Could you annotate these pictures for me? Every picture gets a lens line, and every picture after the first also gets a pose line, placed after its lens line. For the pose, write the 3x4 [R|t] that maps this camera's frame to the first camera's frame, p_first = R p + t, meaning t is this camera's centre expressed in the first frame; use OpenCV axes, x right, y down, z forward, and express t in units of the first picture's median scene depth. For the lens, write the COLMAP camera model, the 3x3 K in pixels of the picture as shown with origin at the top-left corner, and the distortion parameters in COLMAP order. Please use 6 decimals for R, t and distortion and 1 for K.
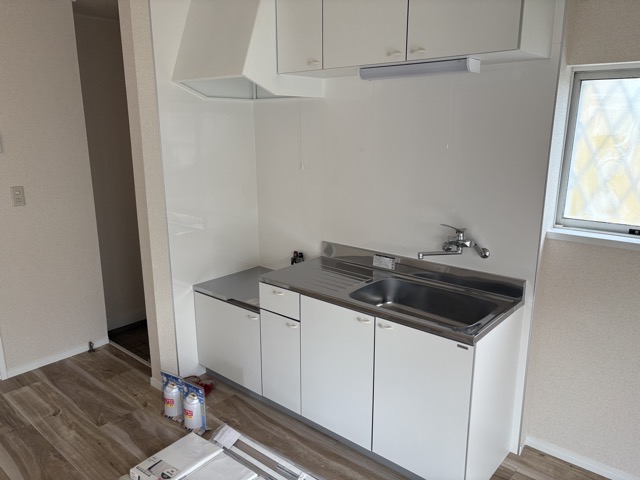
lens RADIAL K [[474.9, 0, 320.0], [0, 474.9, 240.0], [0, 0, 1]] dist [0.008229, -0.001784]
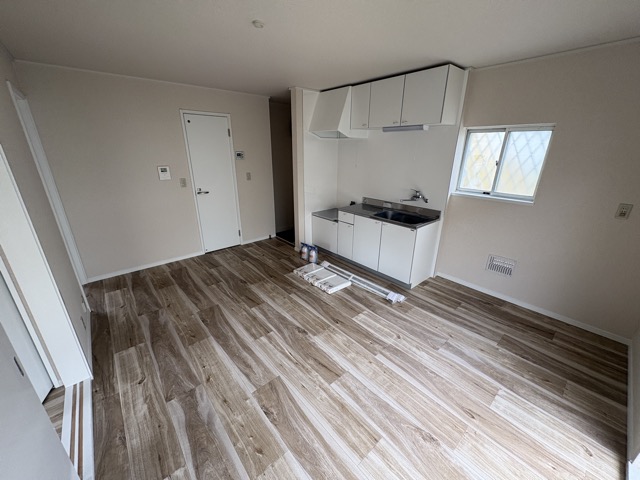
lens RADIAL K [[253.5, 0, 320.0], [0, 253.5, 240.0], [0, 0, 1]] dist [-0.000007, 0.000095]
pose [[0.988978, 0.057751, -0.136338, -0.030053], [-0.042807, 0.992998, 0.110106, 0.105291], [0.141742, -0.103056, 0.984525, -0.447446]]
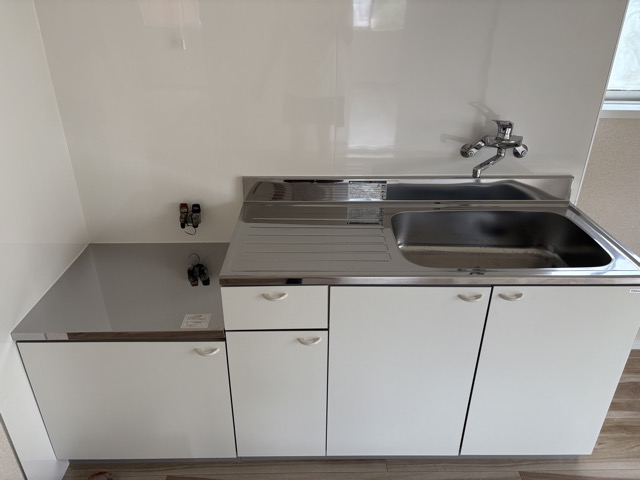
lens RADIAL K [[483.2, 0, 320.0], [0, 483.2, 240.0], [0, 0, 1]] dist [-0.004628, -0.002252]
pose [[0.752256, -0.294710, 0.589285, -0.351039], [0.147218, 0.946958, 0.285654, -0.094879], [-0.642213, -0.128132, 0.755741, 0.570052]]
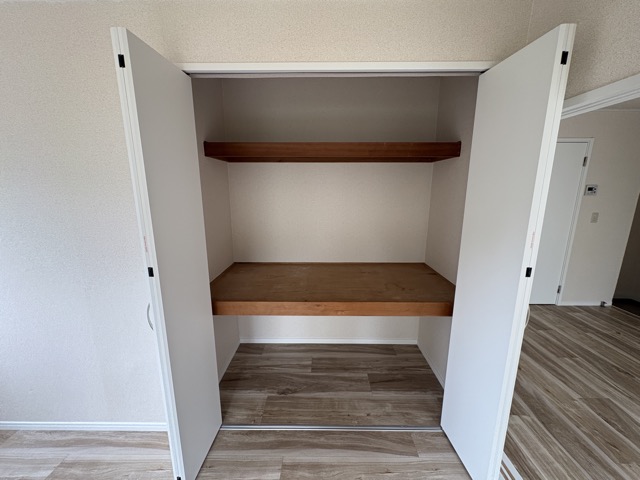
lens RADIAL K [[253.5, 0, 320.0], [0, 253.5, 240.0], [0, 0, 1]] dist [-0.000007, 0.000095]
pose [[0.640458, 0.157998, -0.751565, -0.668888], [-0.184974, 0.981535, 0.048715, 0.188499], [0.745385, 0.107821, 0.657857, -0.625945]]
